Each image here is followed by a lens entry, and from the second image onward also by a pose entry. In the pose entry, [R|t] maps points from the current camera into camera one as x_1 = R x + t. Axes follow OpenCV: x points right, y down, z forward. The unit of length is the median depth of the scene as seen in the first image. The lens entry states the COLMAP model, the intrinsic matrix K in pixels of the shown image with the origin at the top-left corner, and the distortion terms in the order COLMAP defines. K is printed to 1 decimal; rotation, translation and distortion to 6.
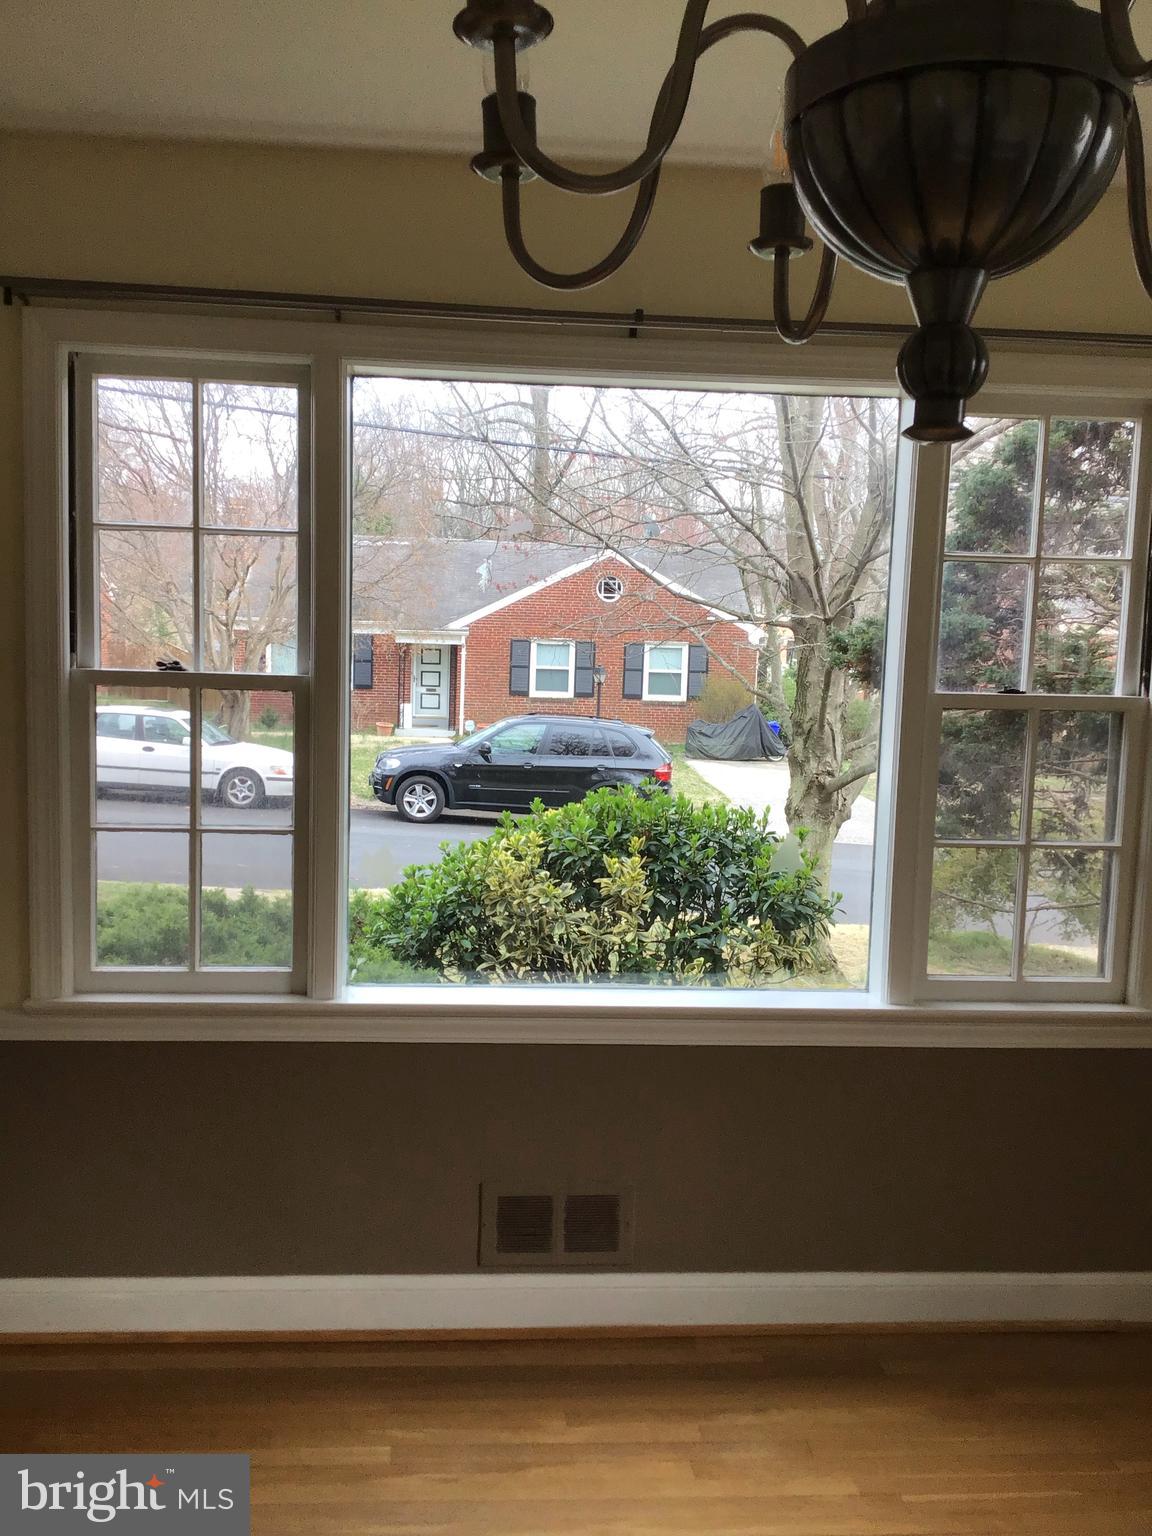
lens RADIAL K [[1371.7, 0, 575.0], [0, 1371.7, 785.1], [0, 0, 1]] dist [0.140368, -0.277438]
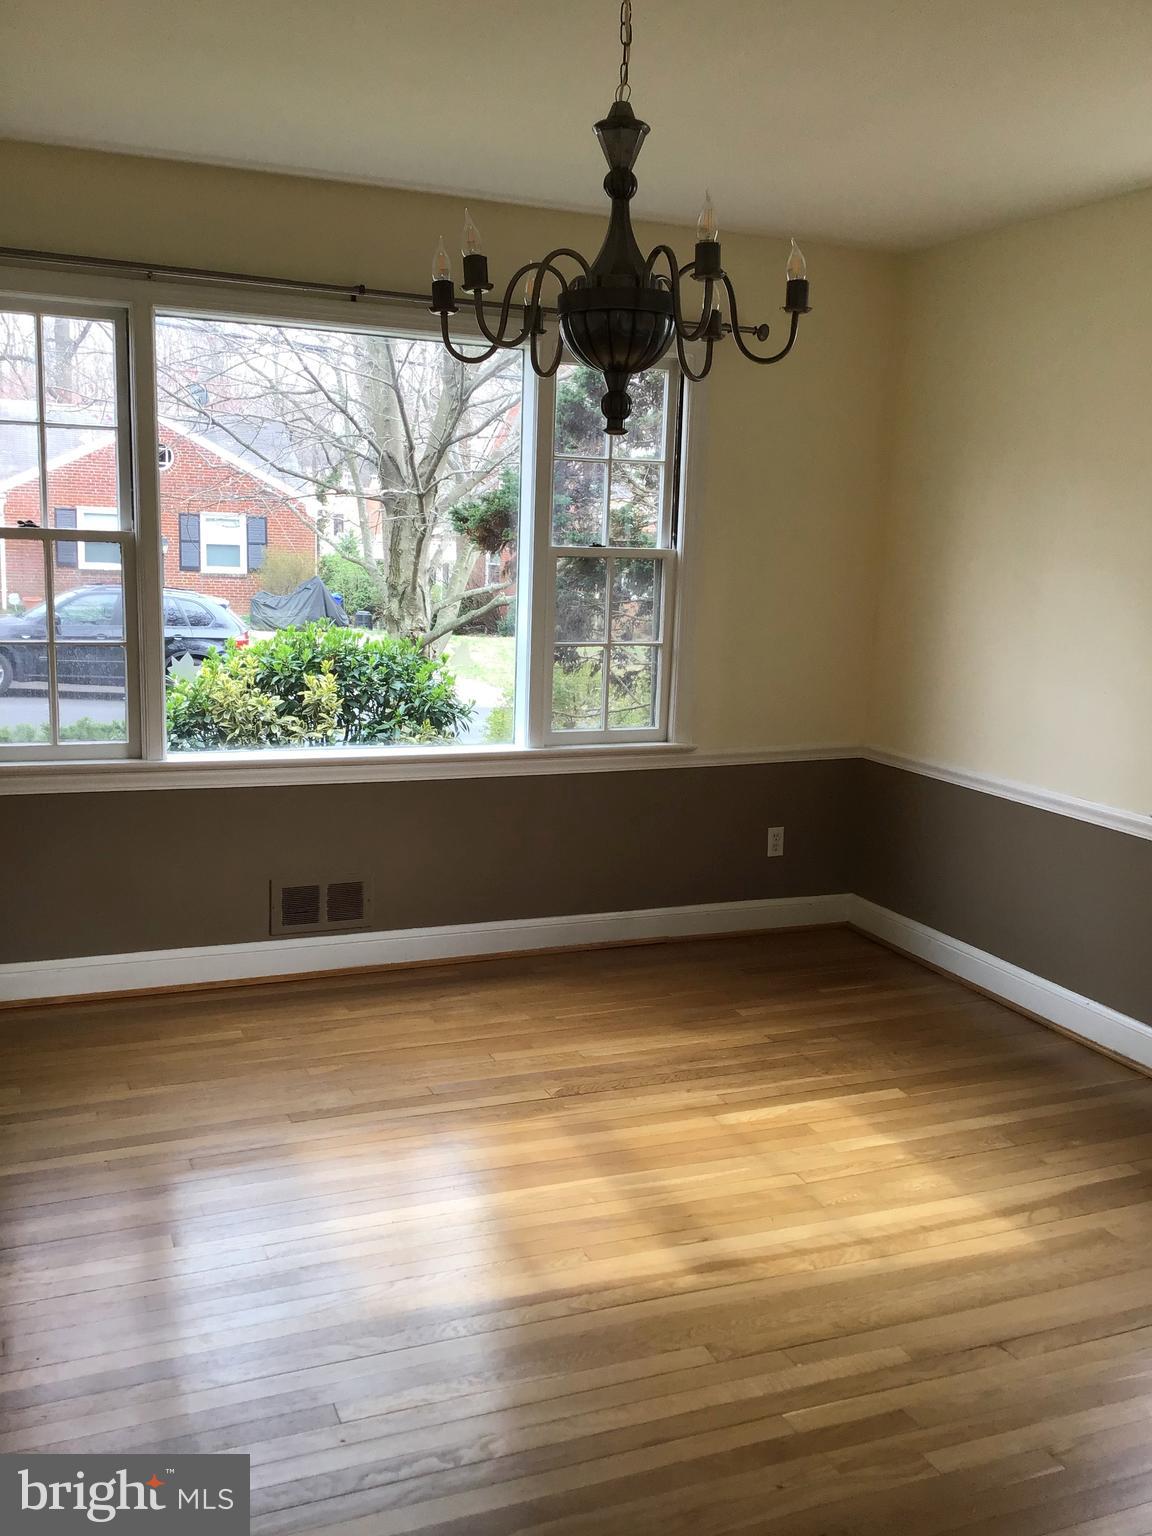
lens RADIAL K [[1371.7, 0, 575.0], [0, 1371.7, 785.1], [0, 0, 1]] dist [0.140368, -0.277438]
pose [[0.947195, -0.055432, 0.315832, -0.179190], [0.027125, 0.995266, 0.093331, 0.046036], [-0.319510, -0.079836, 0.944214, -0.400737]]
